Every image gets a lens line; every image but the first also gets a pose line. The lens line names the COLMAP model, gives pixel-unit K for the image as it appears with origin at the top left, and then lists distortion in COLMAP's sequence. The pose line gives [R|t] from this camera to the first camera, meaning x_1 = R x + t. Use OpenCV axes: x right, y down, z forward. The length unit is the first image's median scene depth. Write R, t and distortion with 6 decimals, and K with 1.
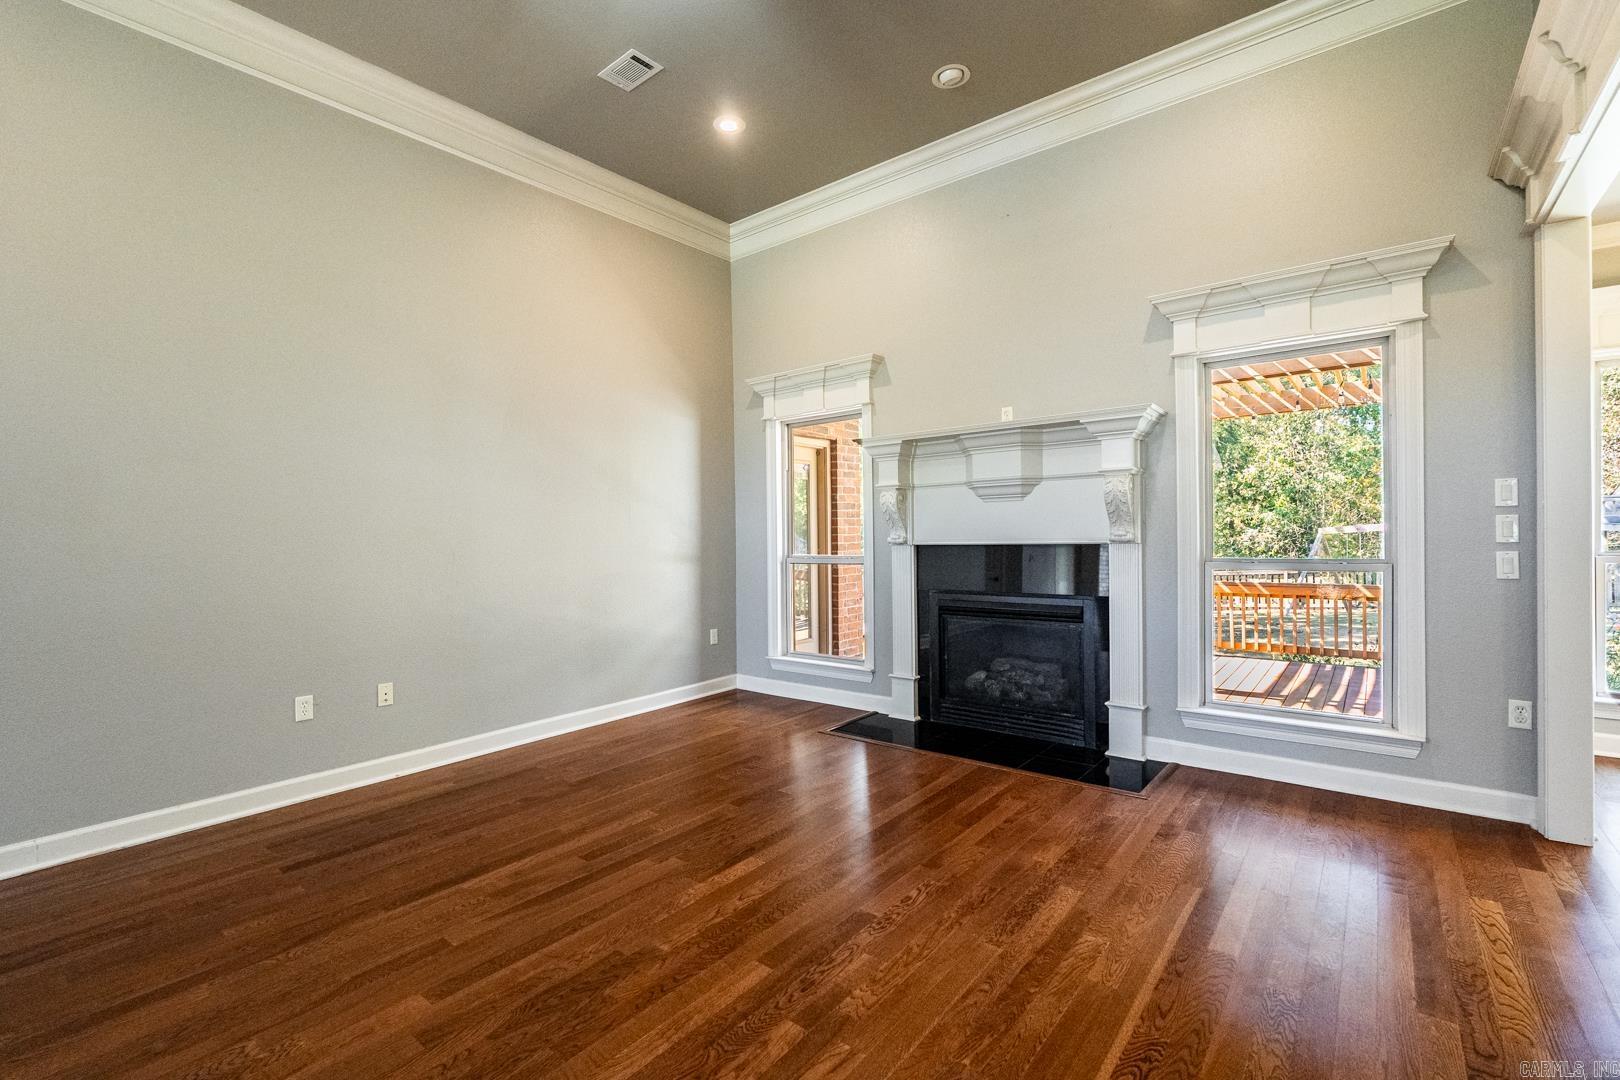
lens RADIAL K [[713.2, 0, 810.2], [0, 713.2, 543.9], [0, 0, 1]] dist [-0.010916, 0.000076]
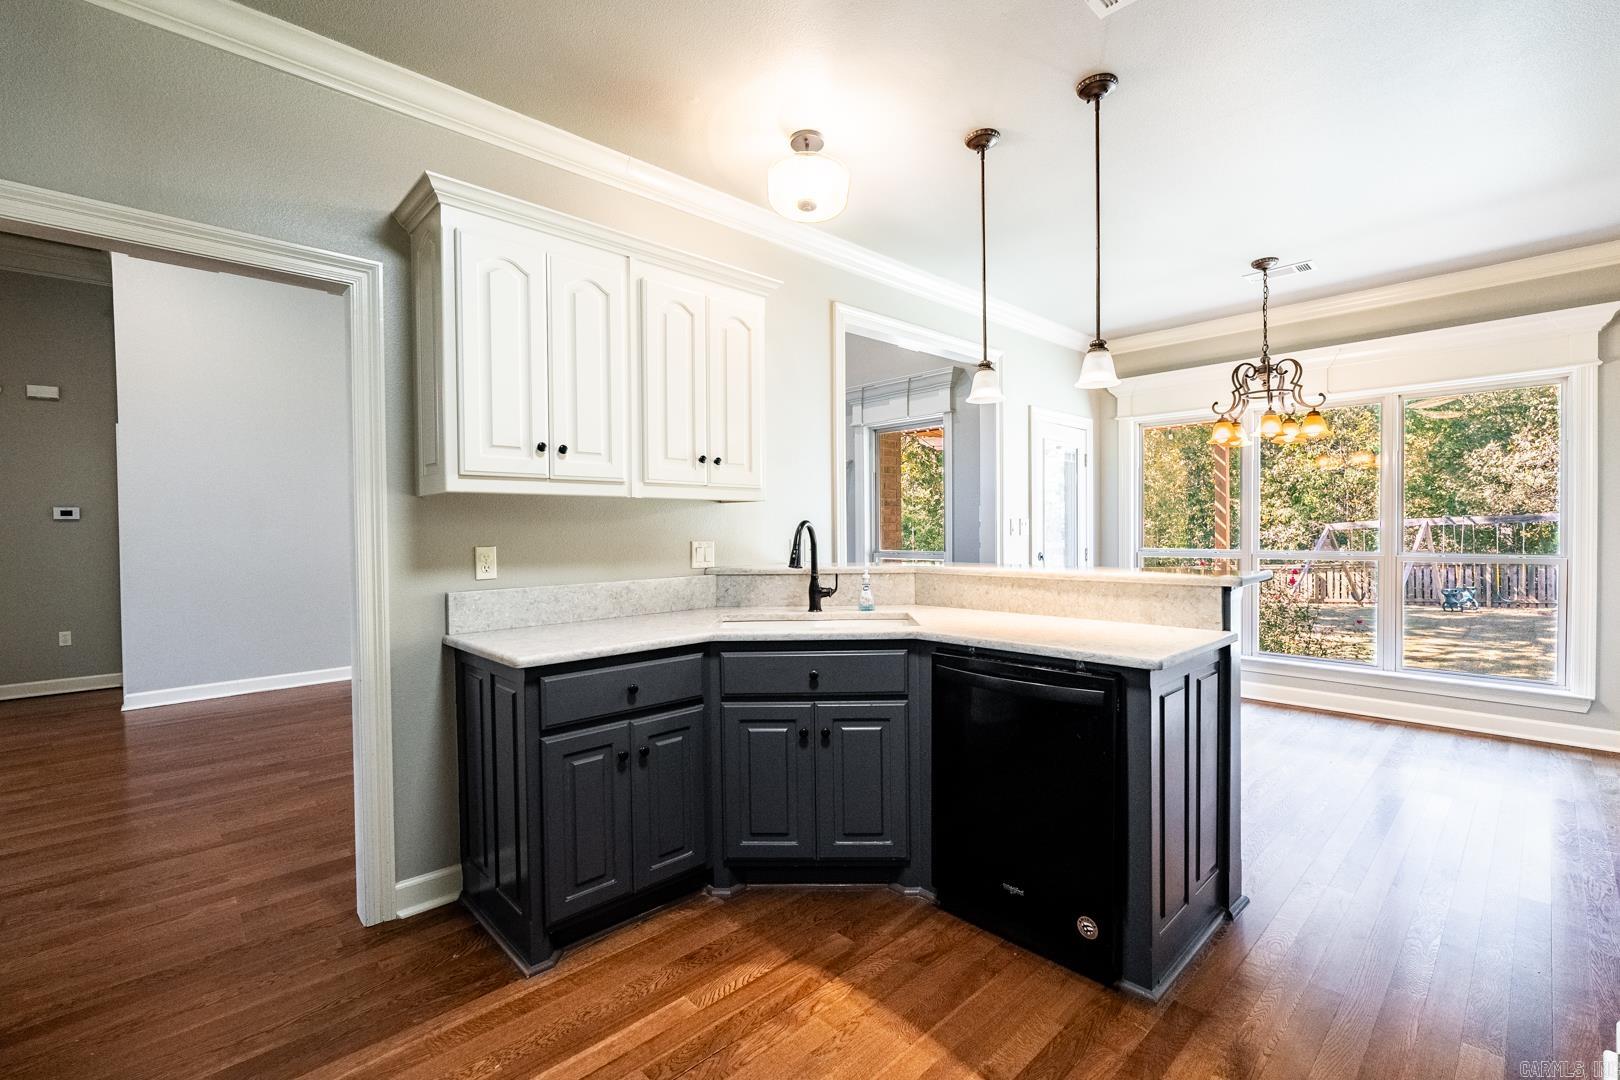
lens RADIAL K [[709.5, 0, 806.9], [0, 709.5, 538.9], [0, 0, 1]] dist [-0.003321, -0.000232]
pose [[0.991018, 0.006850, -0.133553, 0.572454], [-0.006026, 0.999960, 0.006571, -0.015196], [0.133593, -0.005707, 0.991020, -0.573146]]
